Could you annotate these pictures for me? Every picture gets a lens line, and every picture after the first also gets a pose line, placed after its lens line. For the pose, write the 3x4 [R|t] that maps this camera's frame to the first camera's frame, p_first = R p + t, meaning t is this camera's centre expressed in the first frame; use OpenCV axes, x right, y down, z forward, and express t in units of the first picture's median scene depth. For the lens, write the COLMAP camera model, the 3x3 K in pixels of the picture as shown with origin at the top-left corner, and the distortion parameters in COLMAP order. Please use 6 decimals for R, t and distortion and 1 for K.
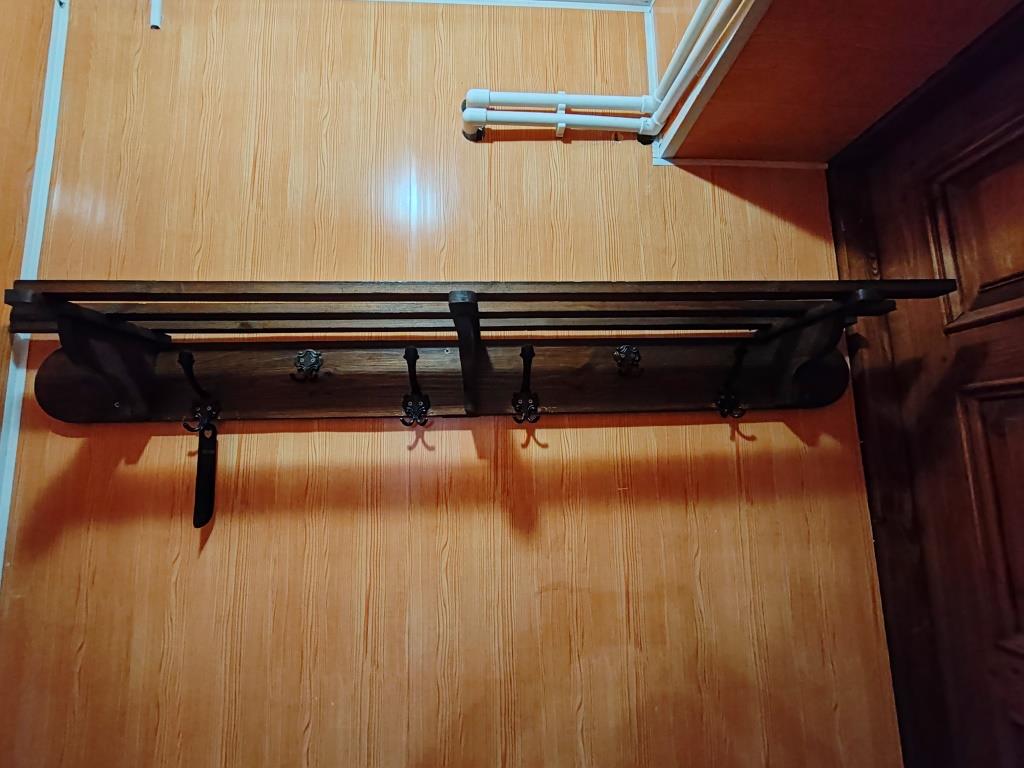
lens RADIAL K [[475.3, 0, 511.3], [0, 475.3, 388.5], [0, 0, 1]] dist [-0.000416, -0.000028]
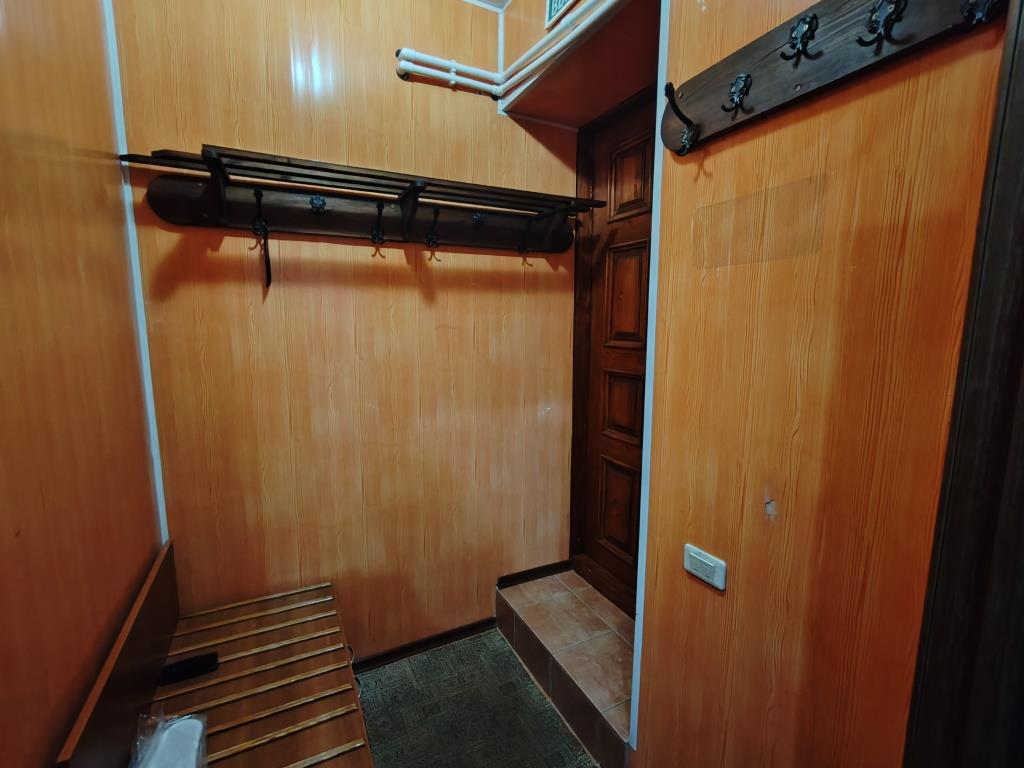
lens RADIAL K [[475.3, 0, 511.3], [0, 475.3, 388.5], [0, 0, 1]] dist [-0.000416, -0.000028]
pose [[0.922386, -0.025841, 0.385404, -0.456331], [-0.081575, 0.962224, 0.259750, 0.096018], [-0.377557, -0.271030, 0.885434, -1.105939]]
